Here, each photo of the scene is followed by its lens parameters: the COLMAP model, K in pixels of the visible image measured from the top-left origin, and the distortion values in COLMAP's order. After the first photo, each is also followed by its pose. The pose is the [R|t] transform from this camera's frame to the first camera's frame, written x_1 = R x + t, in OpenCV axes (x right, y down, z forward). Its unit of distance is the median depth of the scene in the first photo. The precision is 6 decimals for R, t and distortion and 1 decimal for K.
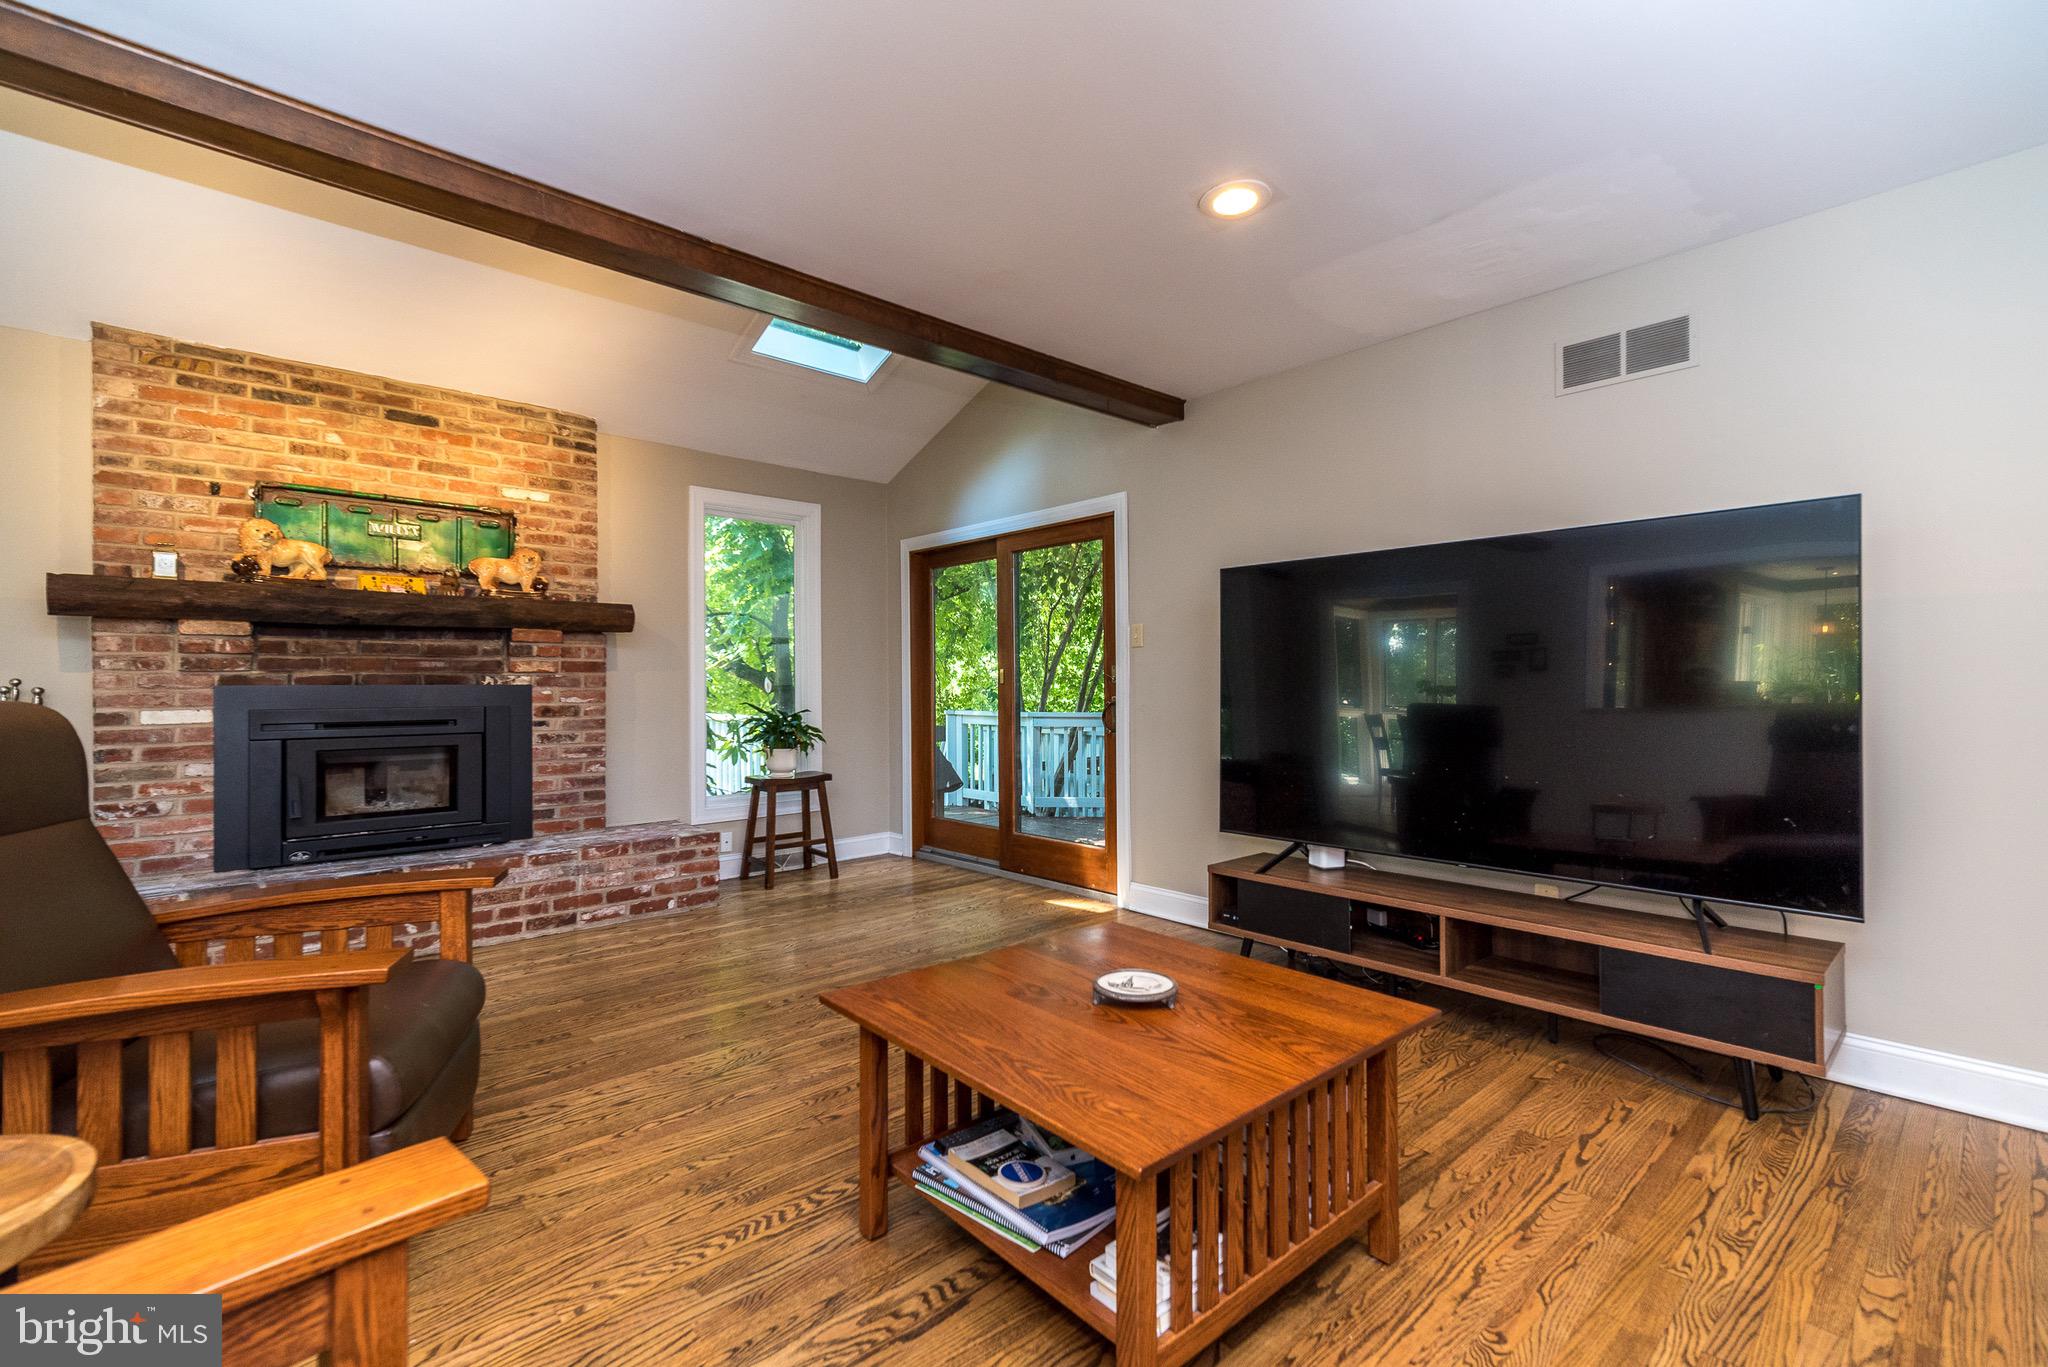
lens RADIAL K [[898.7, 0, 993.6], [0, 898.7, 675.1], [0, 0, 1]] dist [0.013056, -0.000790]
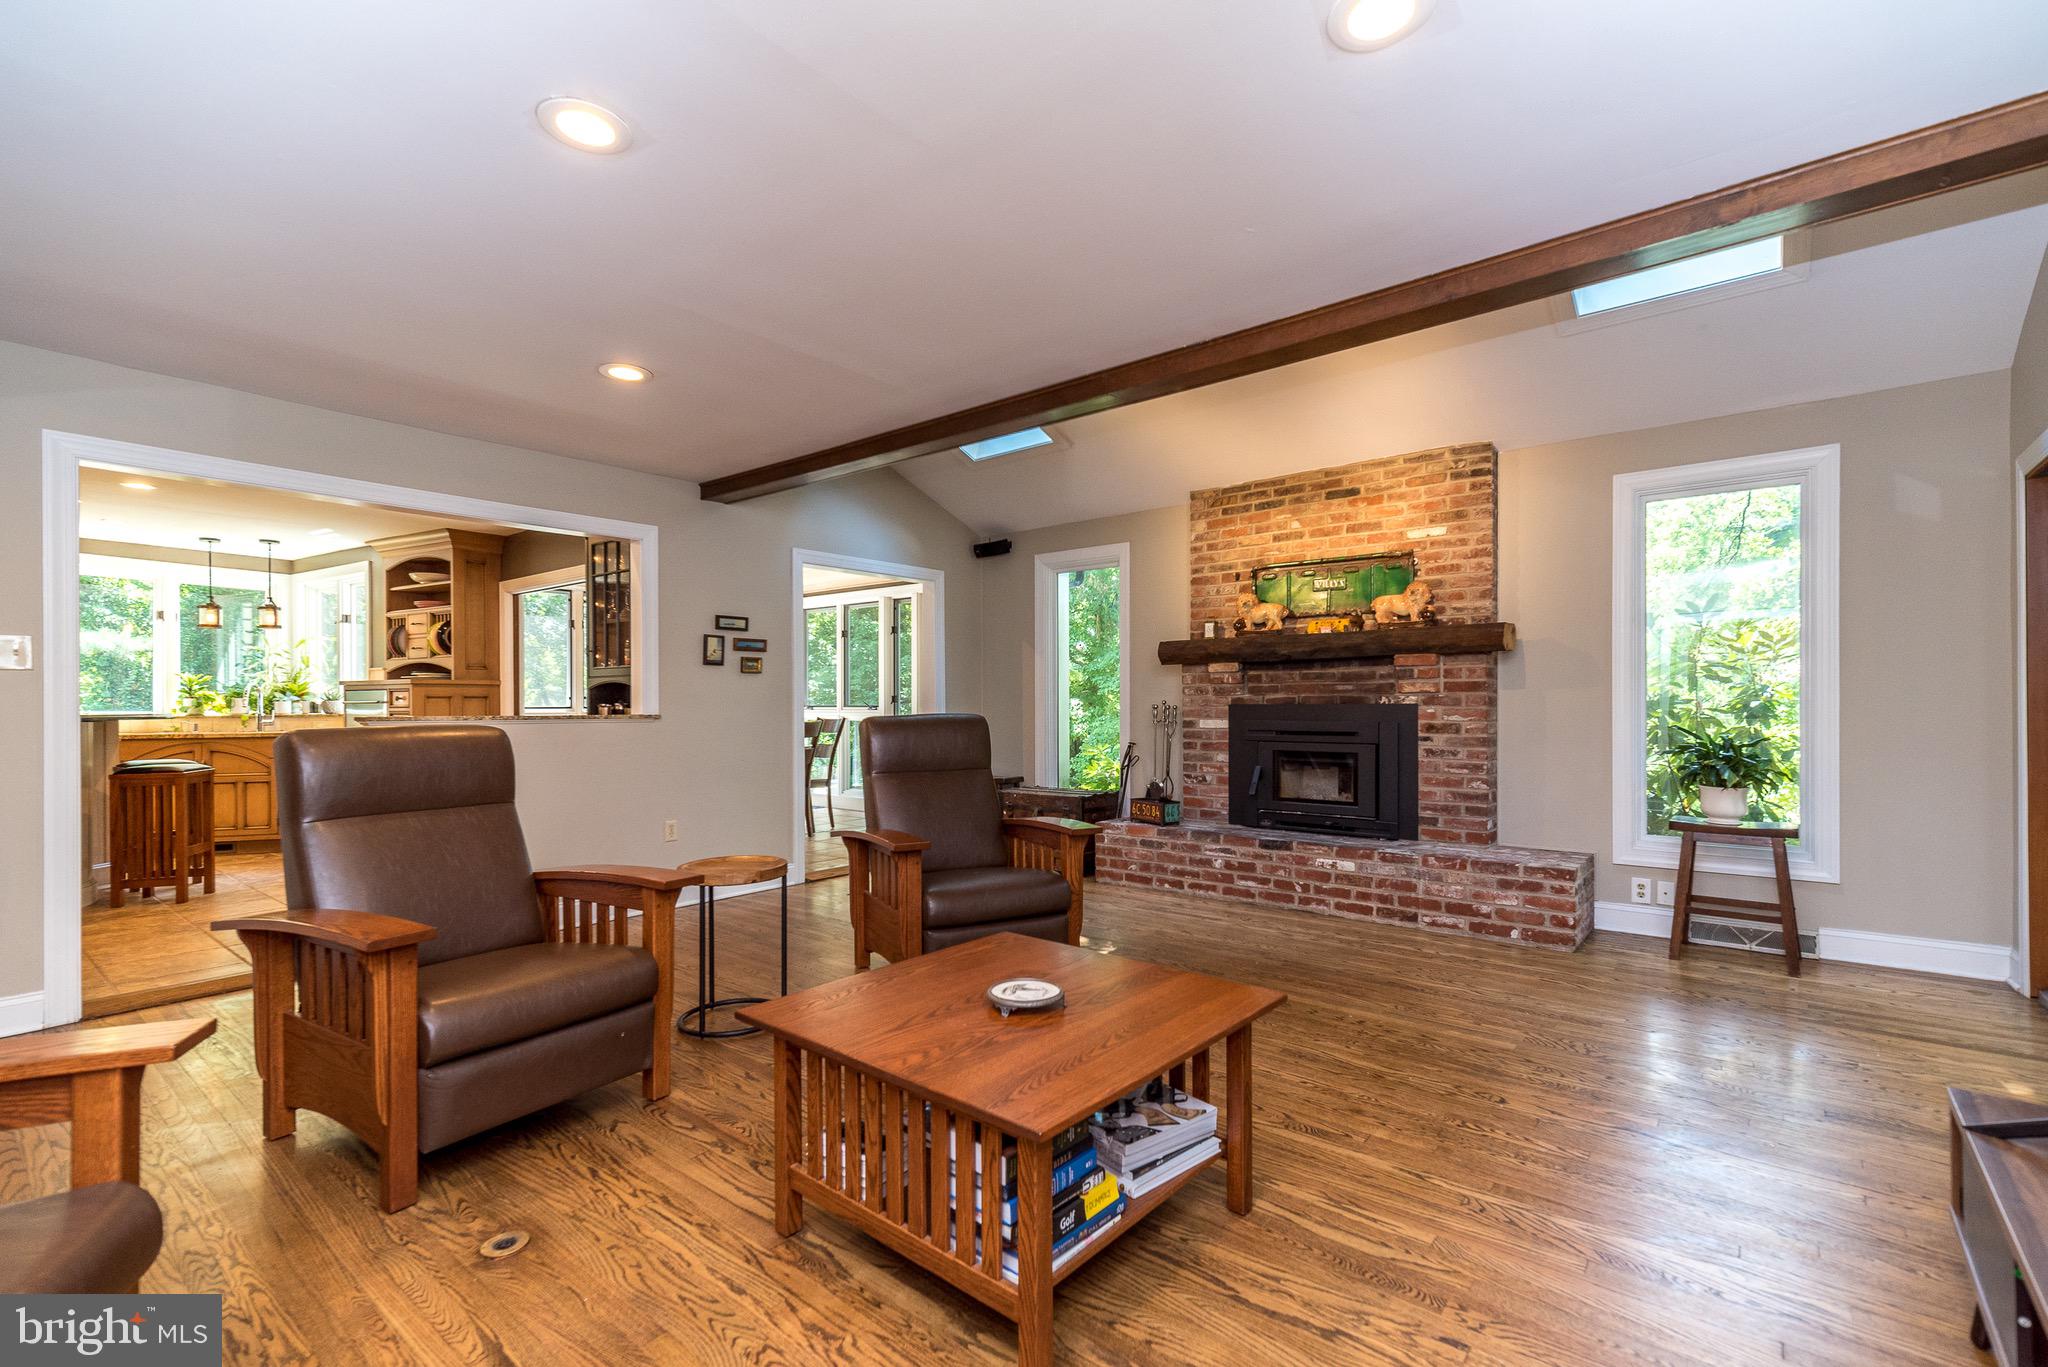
lens RADIAL K [[898.7, 0, 1032.2], [0, 898.7, 695.8], [0, 0, 1]] dist [0.013056, -0.000790]
pose [[0.162602, -0.004361, -0.986682, 0.527575], [0.016550, 0.999862, -0.001692, -0.005234], [0.986553, -0.016054, 0.162651, 0.358250]]
